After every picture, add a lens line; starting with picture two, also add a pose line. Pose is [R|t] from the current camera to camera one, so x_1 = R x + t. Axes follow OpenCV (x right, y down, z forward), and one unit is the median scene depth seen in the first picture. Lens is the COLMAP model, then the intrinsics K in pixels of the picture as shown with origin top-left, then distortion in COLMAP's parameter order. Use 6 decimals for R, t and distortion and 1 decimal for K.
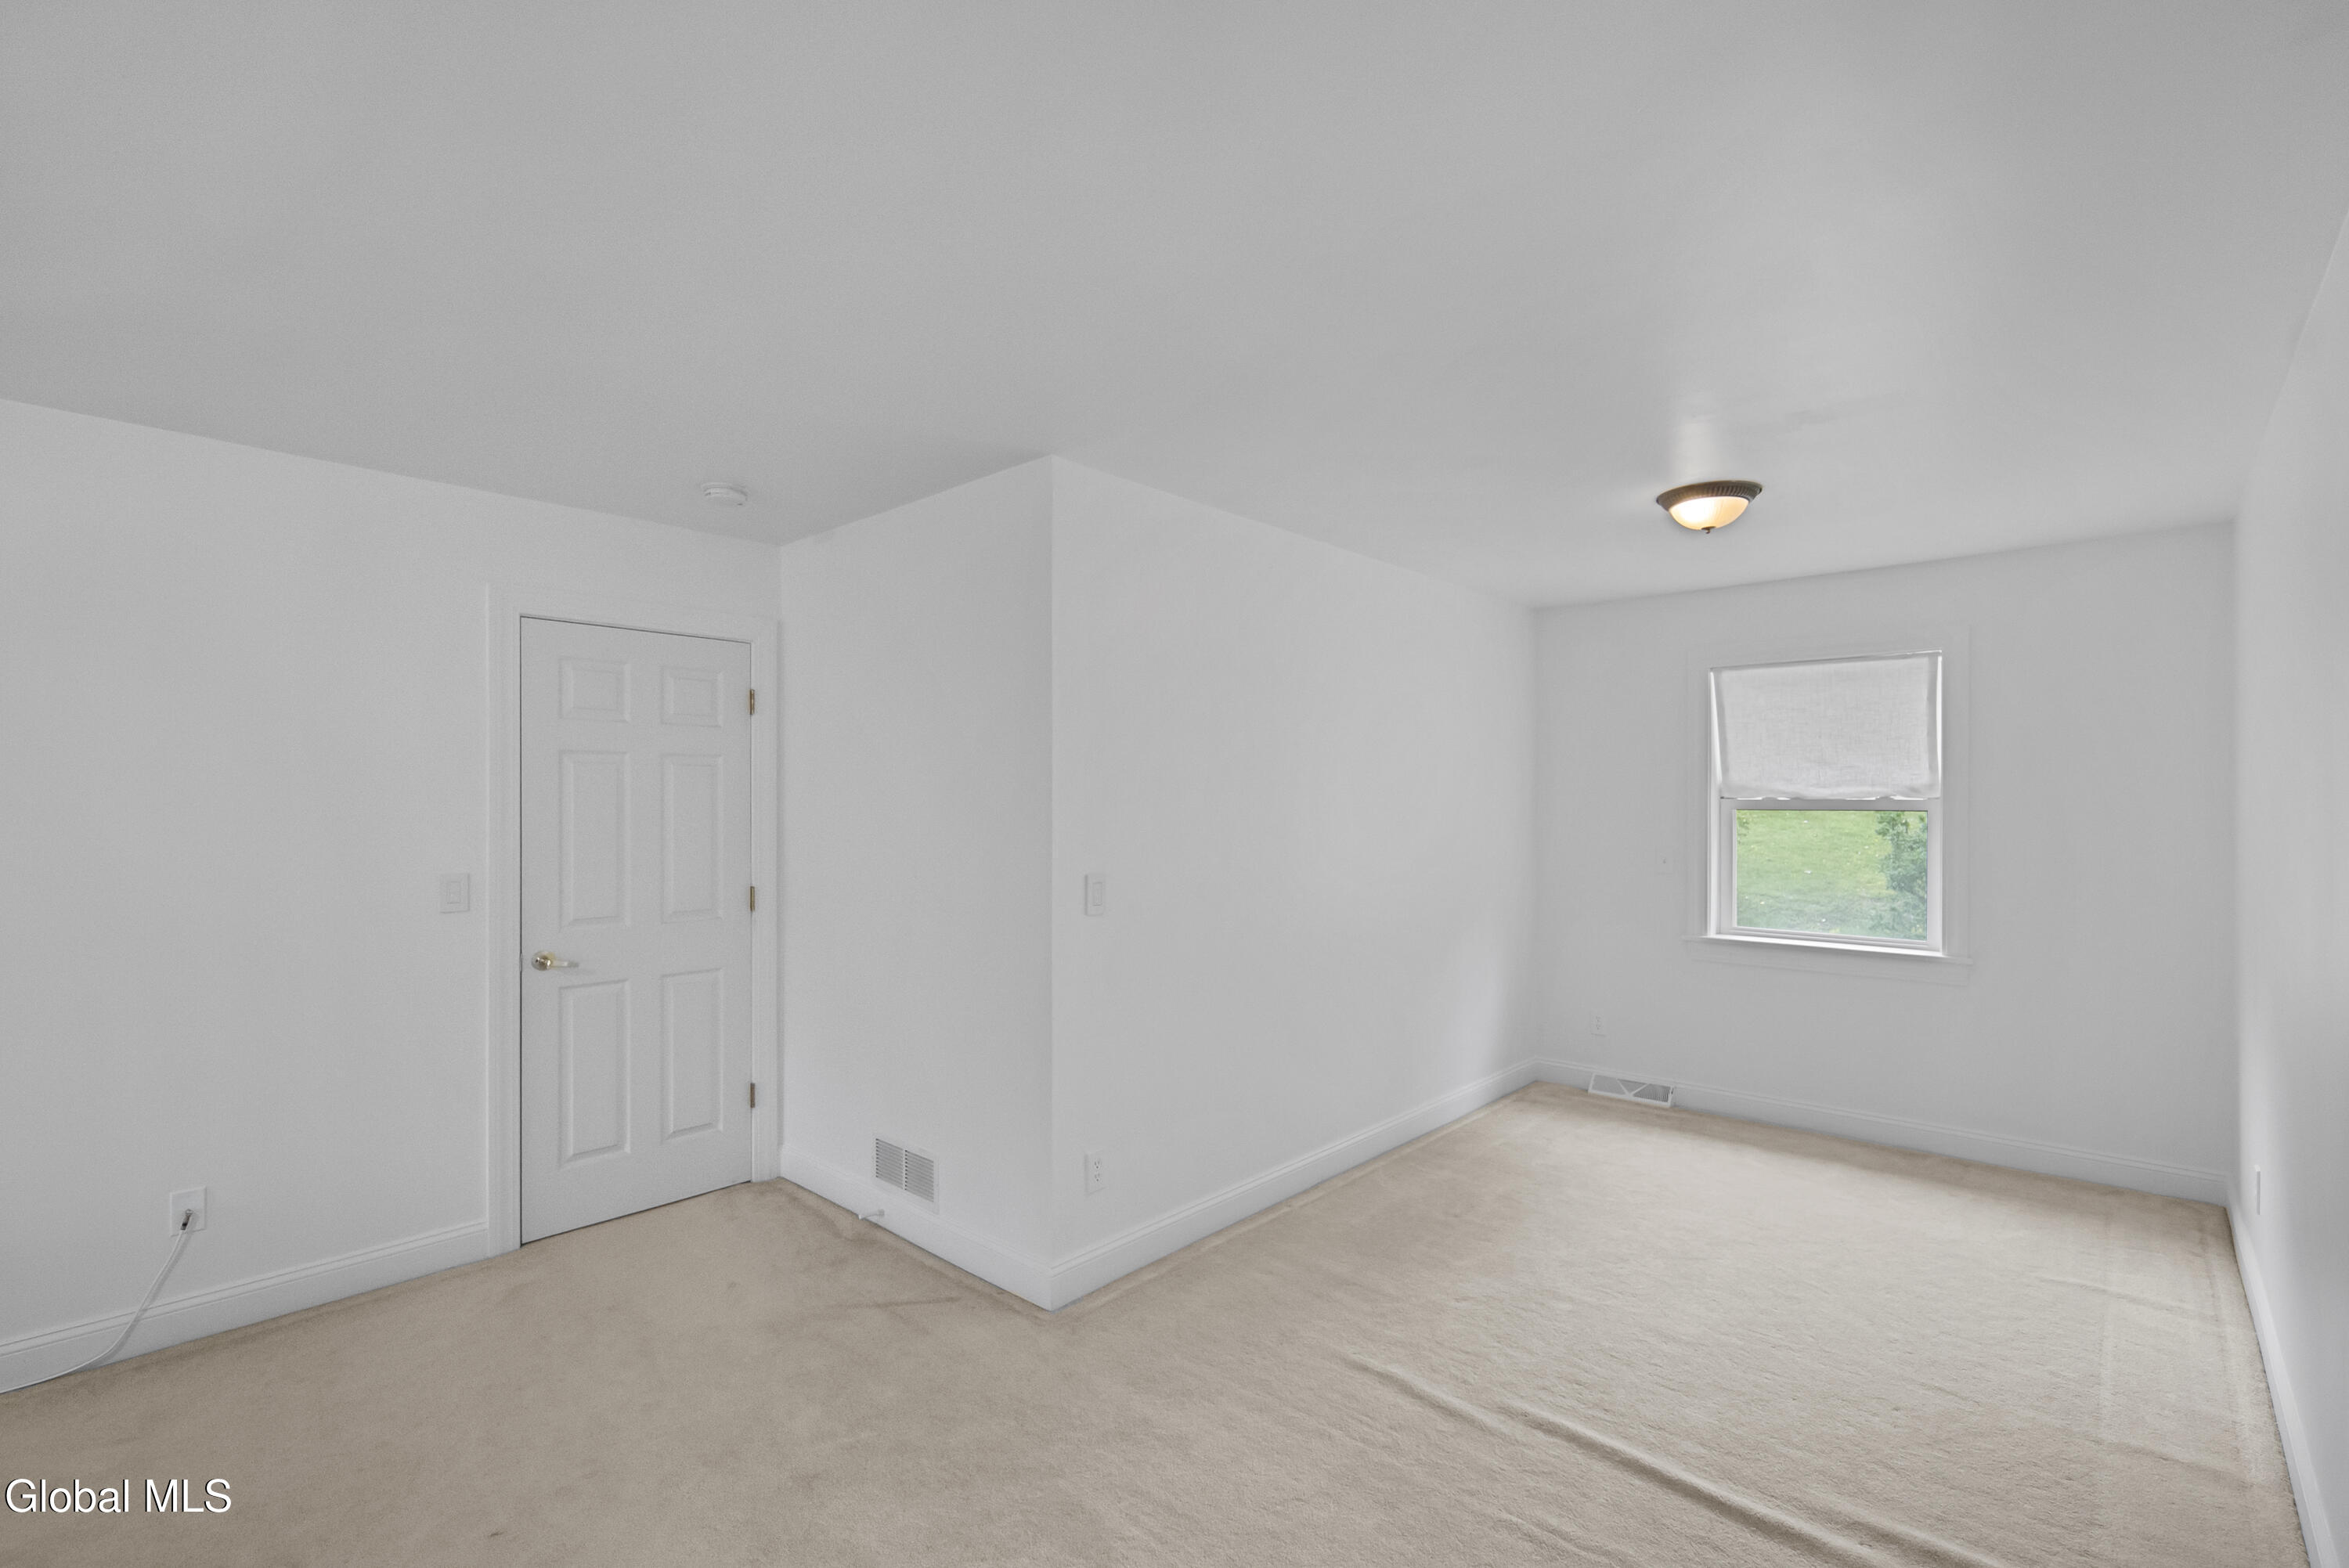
lens RADIAL K [[1051.9, 0, 1182.2], [0, 1051.9, 792.7], [0, 0, 1]] dist [-0.004290, -0.000488]
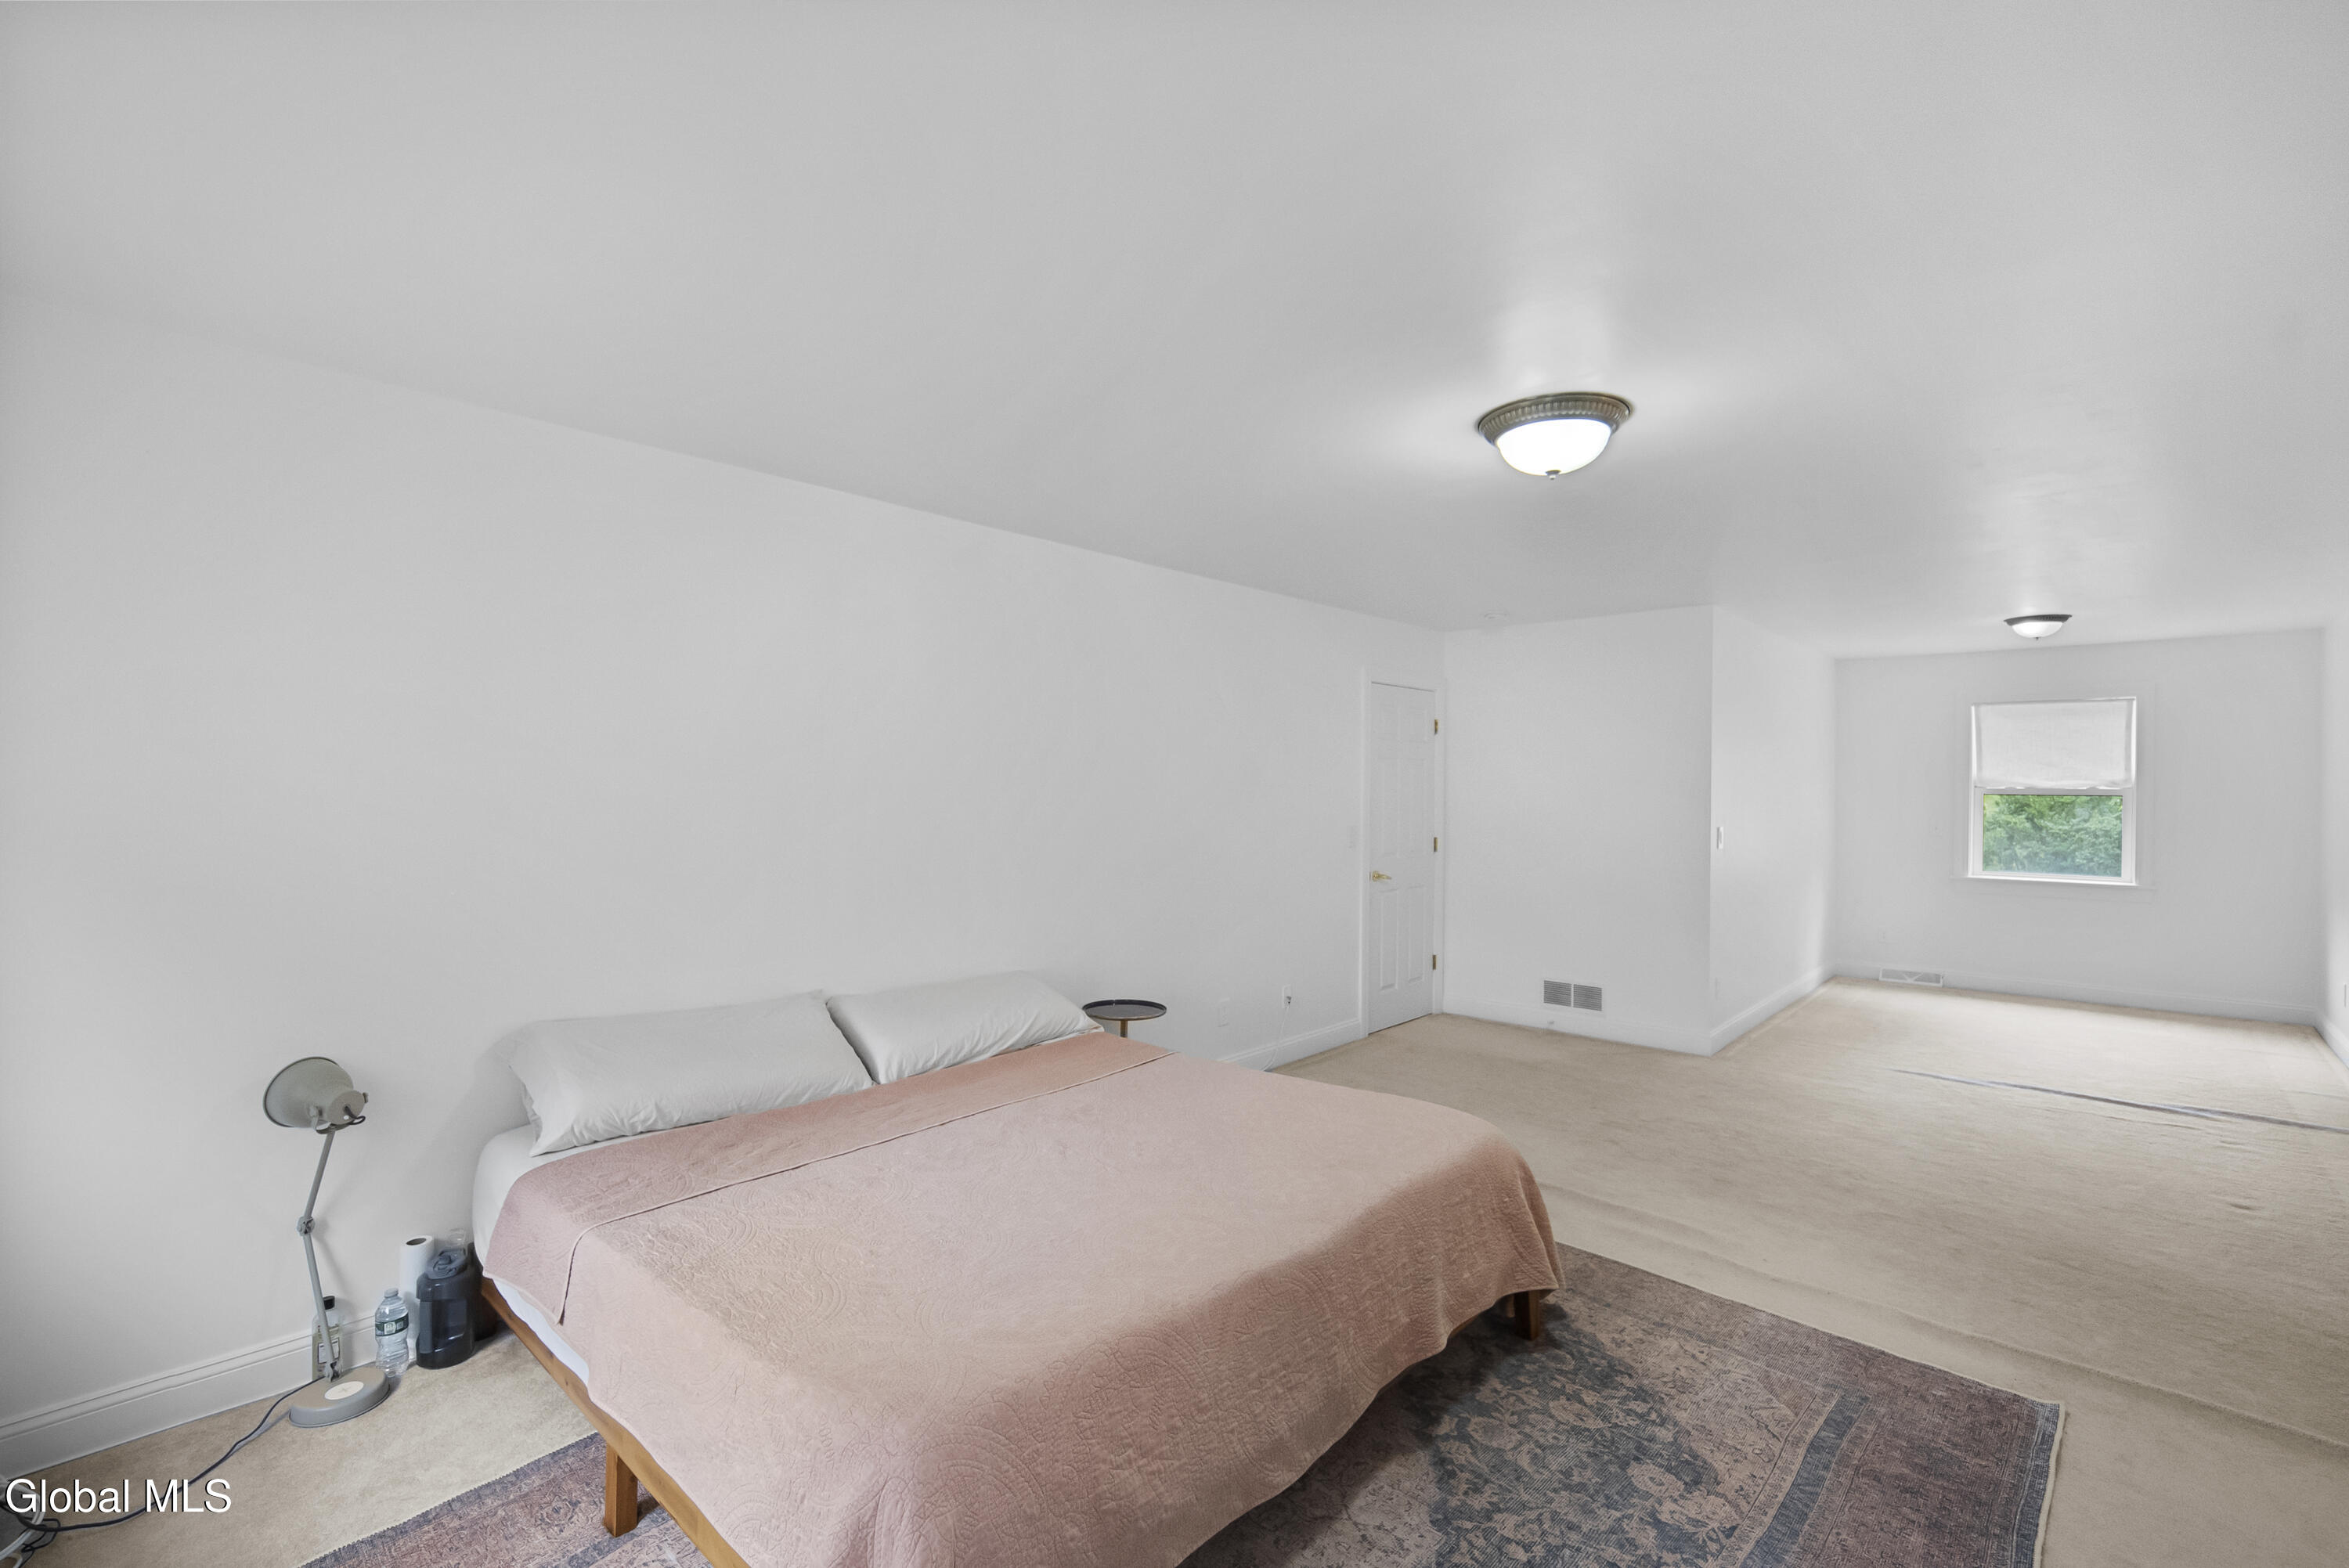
lens RADIAL K [[1051.9, 0, 1167.0], [0, 1051.9, 779.3], [0, 0, 1]] dist [-0.004290, -0.000488]
pose [[0.999984, 0.005477, -0.001412, -0.763505], [-0.005473, 0.999981, 0.002973, -0.005683], [0.001428, -0.002965, 0.999995, -0.617590]]
